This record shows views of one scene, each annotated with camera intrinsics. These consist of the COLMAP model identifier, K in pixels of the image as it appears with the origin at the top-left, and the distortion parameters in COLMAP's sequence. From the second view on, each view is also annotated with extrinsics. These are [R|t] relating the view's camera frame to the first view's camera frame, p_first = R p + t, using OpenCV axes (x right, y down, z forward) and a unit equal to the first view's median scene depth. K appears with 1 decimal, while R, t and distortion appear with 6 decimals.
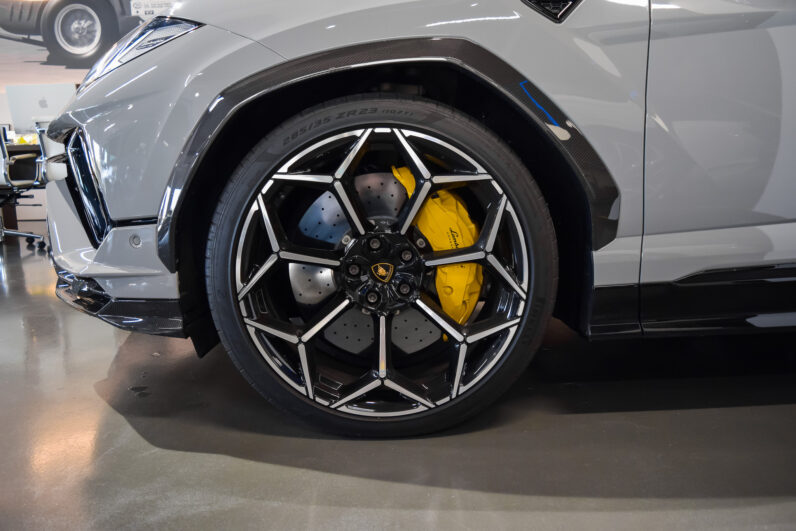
lens RADIAL K [[620.5, 0, 398.0], [0, 620.5, 265.5], [0, 0, 1]] dist [-0.088641, 0.010226]
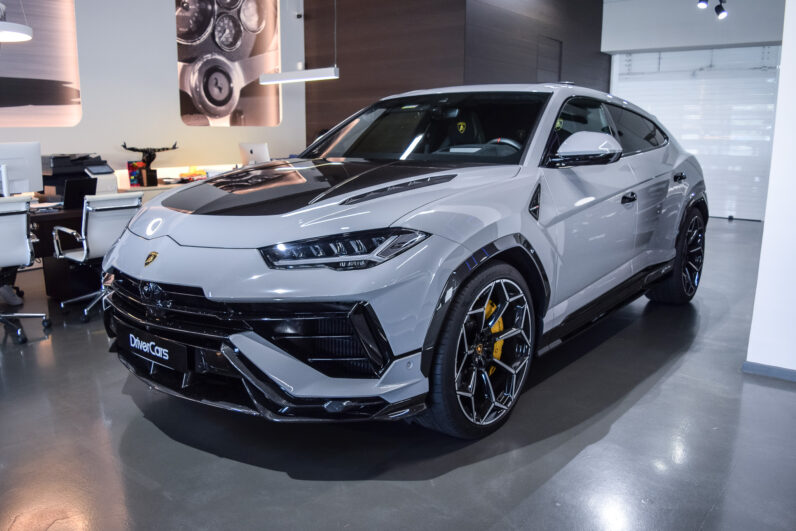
lens RADIAL K [[620.5, 0, 398.0], [0, 620.5, 265.5], [0, 0, 1]] dist [-0.088641, 0.010226]
pose [[0.673676, -0.126183, 0.728175, -1.653193], [0.112027, 0.991366, 0.068148, -0.429430], [-0.730487, 0.035666, 0.681995, -0.139730]]
